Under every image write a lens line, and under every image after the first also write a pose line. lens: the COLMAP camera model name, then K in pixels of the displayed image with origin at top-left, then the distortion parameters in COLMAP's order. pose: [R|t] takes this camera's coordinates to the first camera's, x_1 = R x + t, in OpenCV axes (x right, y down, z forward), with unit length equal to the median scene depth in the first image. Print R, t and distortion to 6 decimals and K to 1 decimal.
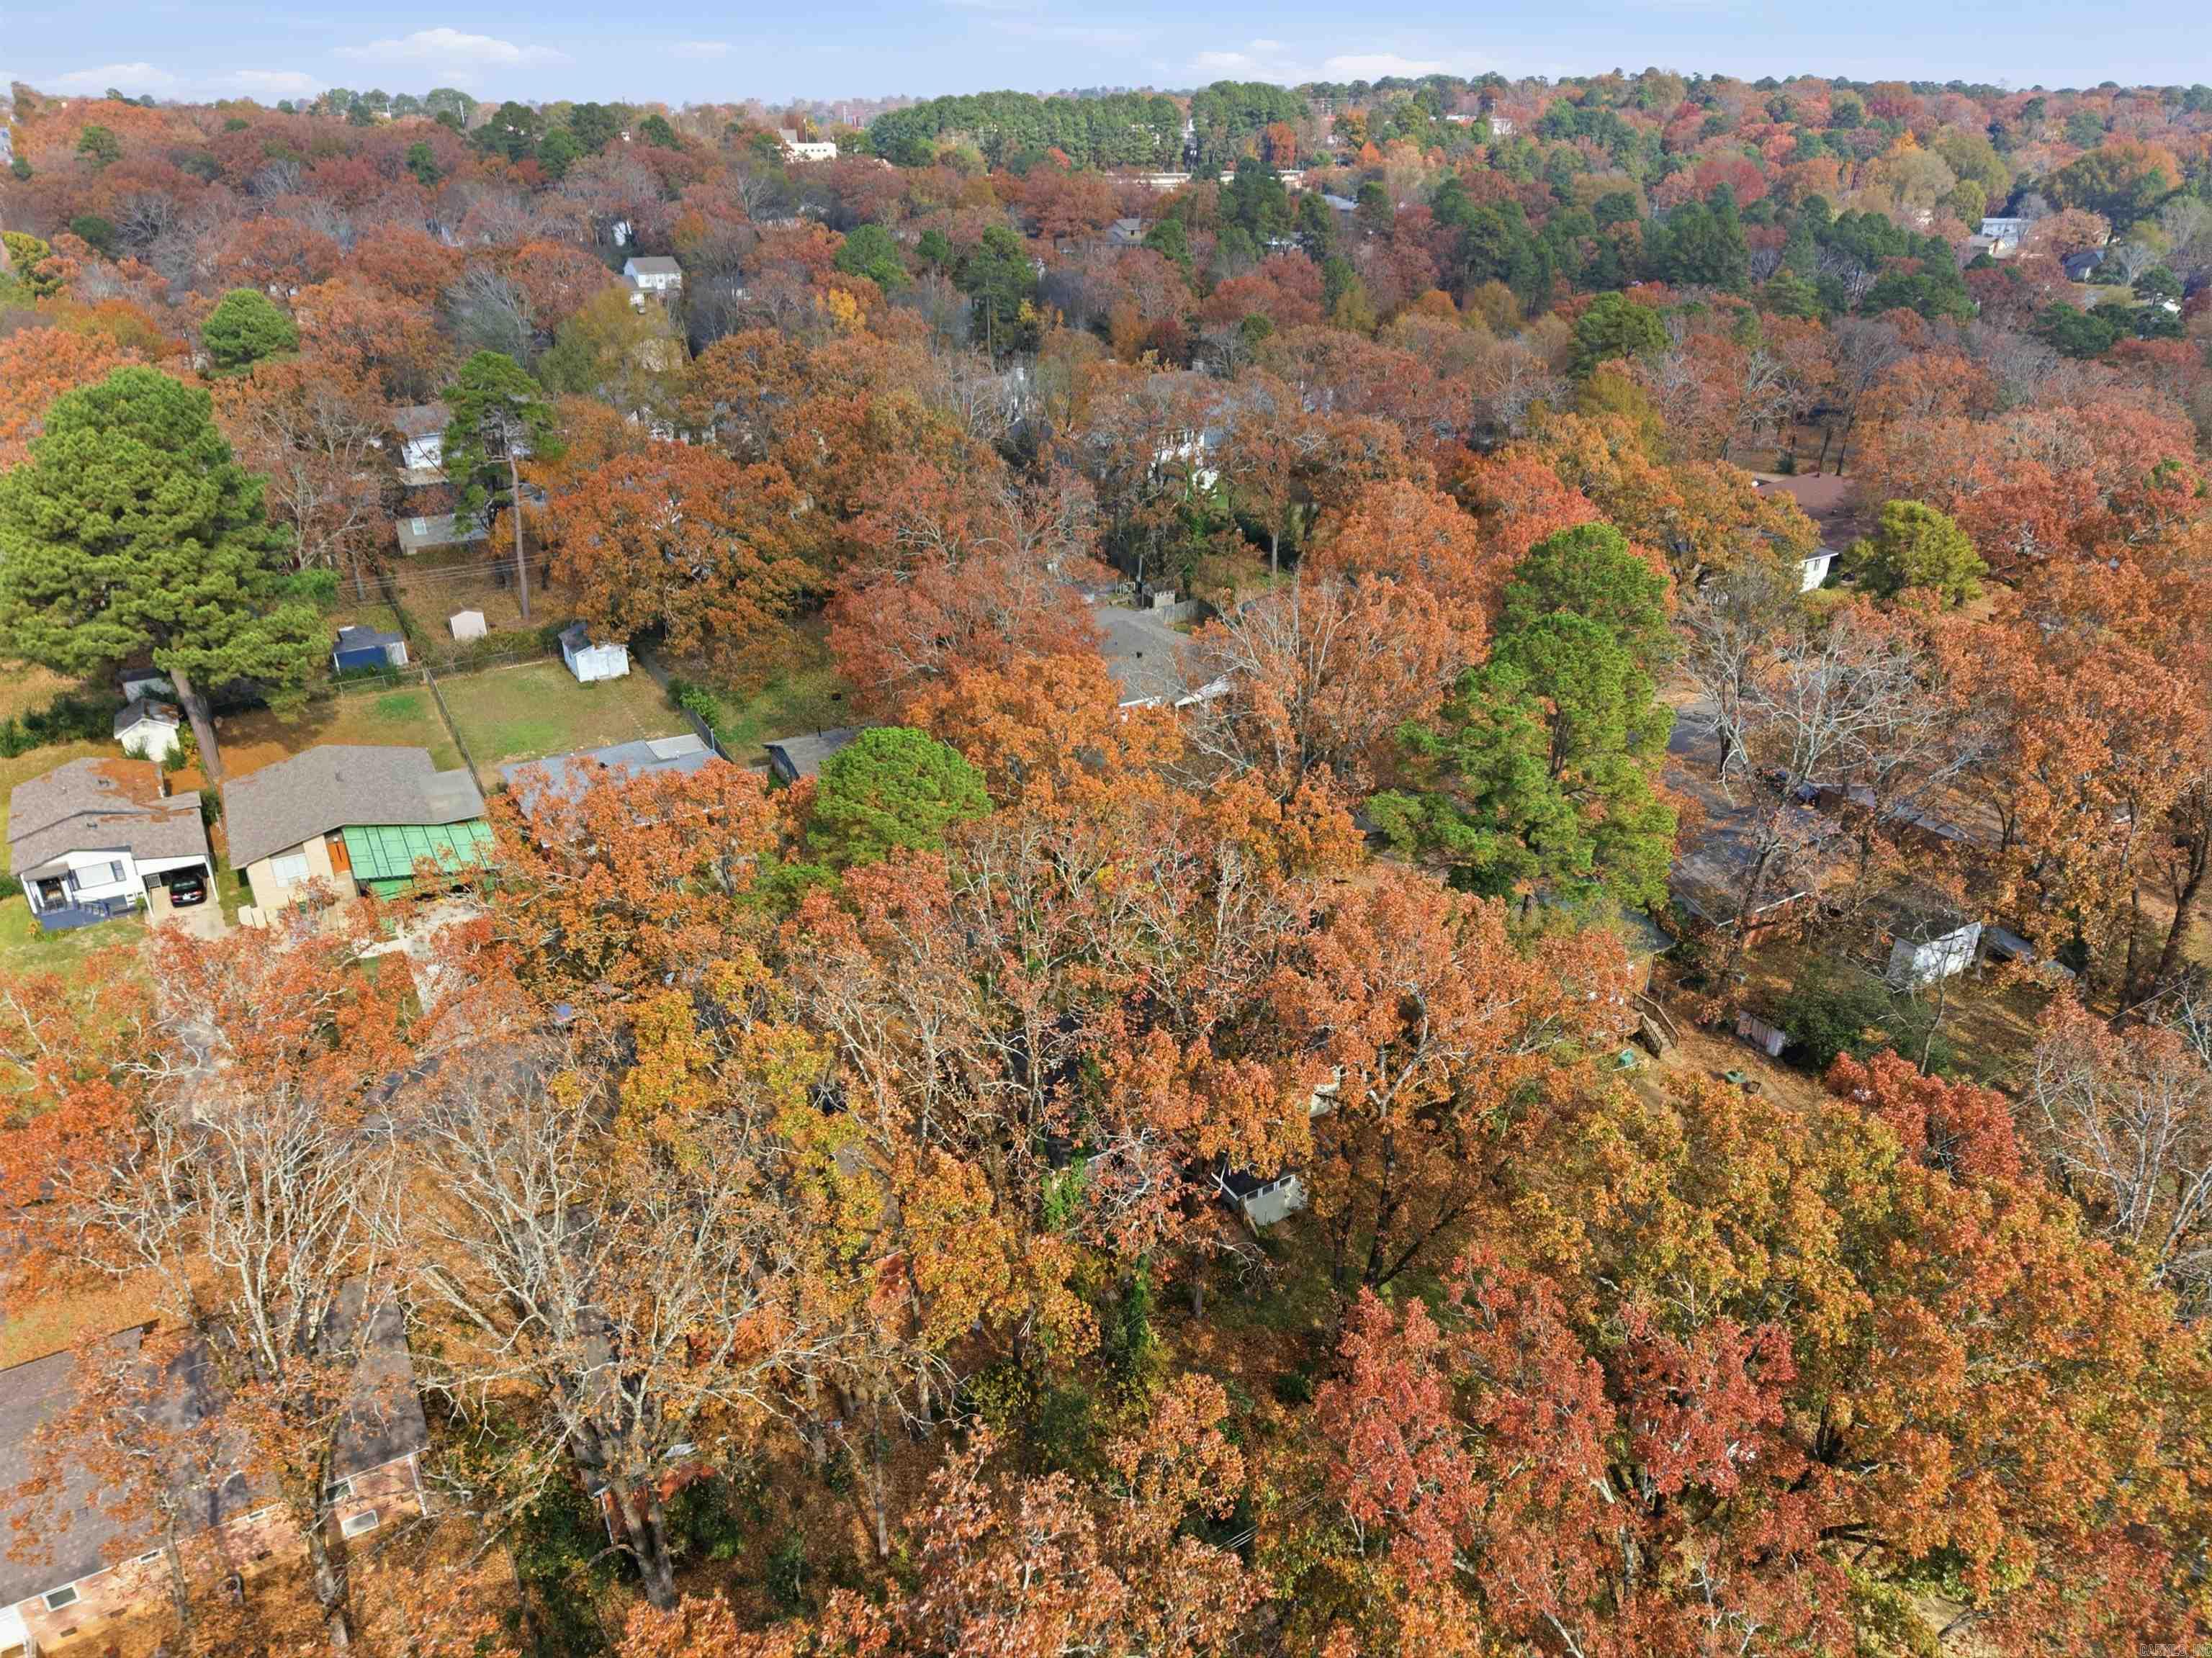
lens RADIAL K [[1550.4, 0, 1104.0], [0, 1550.4, 826.3], [0, 0, 1]] dist [0.004709, -0.003172]
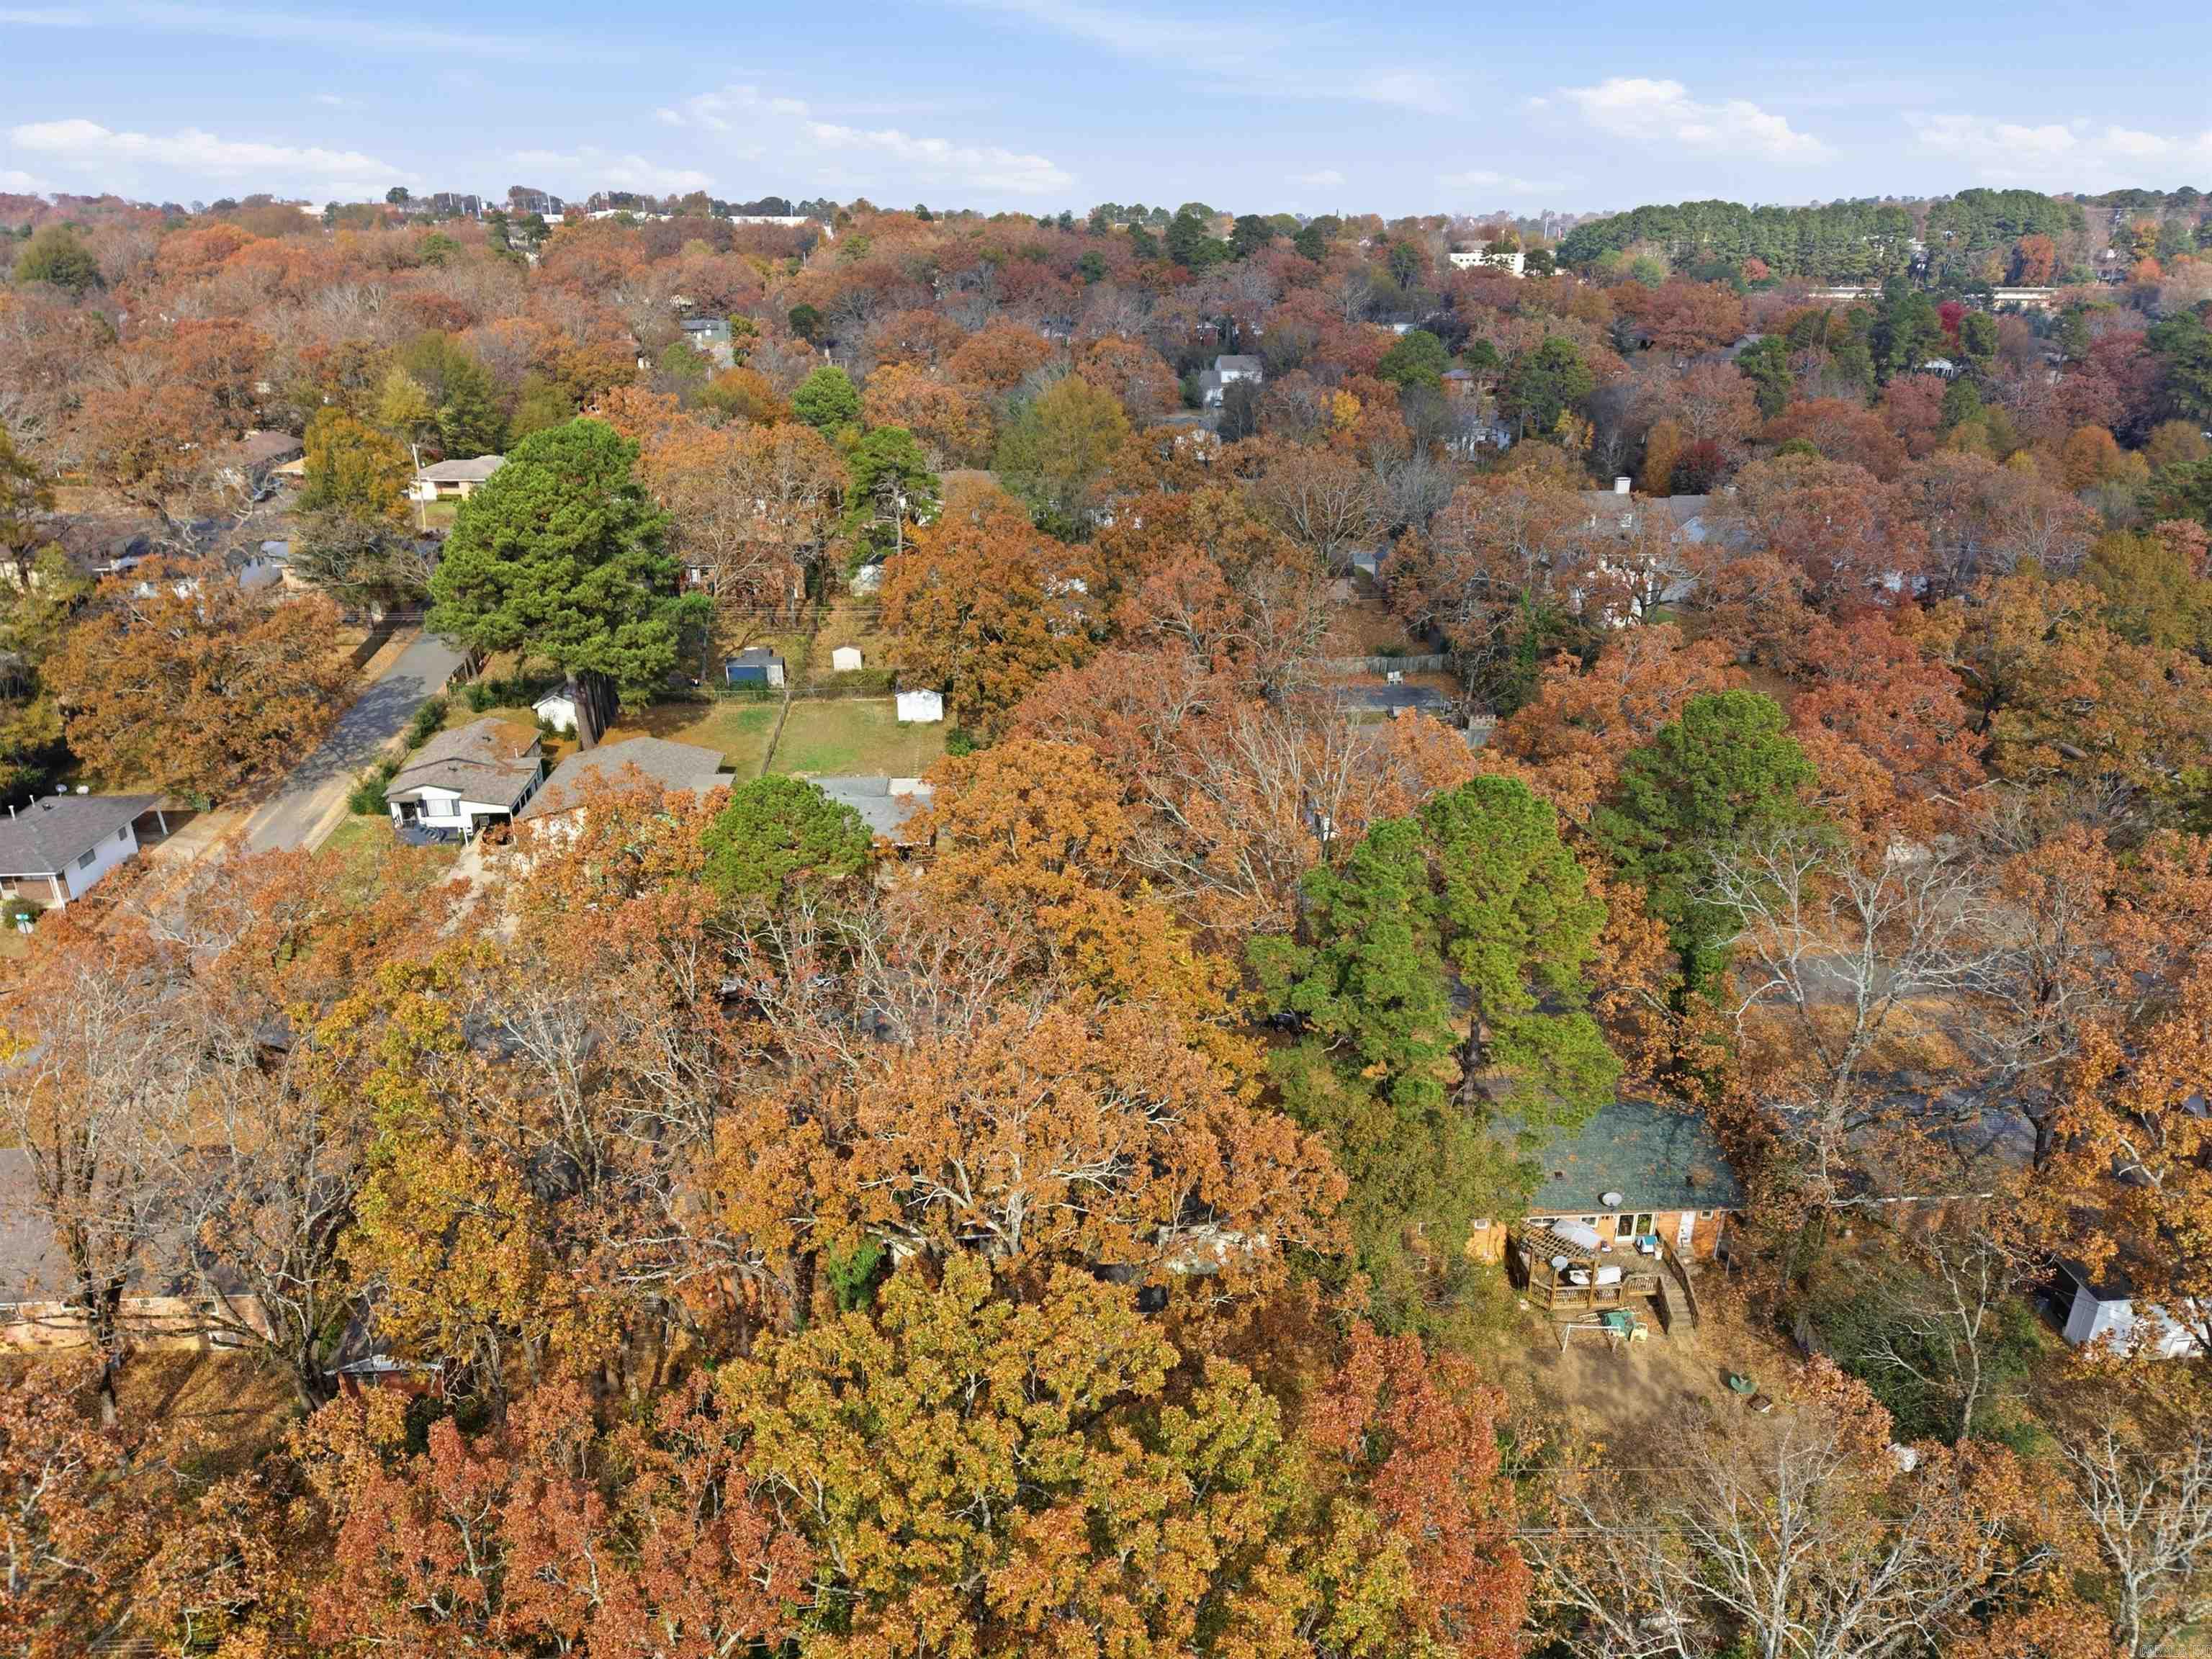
lens RADIAL K [[1550.5, 0, 1104.4], [0, 1550.5, 831.5], [0, 0, 1]] dist [0.004709, -0.003172]
pose [[0.882517, 0.171895, -0.437739, 0.293016], [-0.197208, 0.980280, -0.012643, -0.030563], [0.426934, 0.097483, 0.899013, 0.075304]]
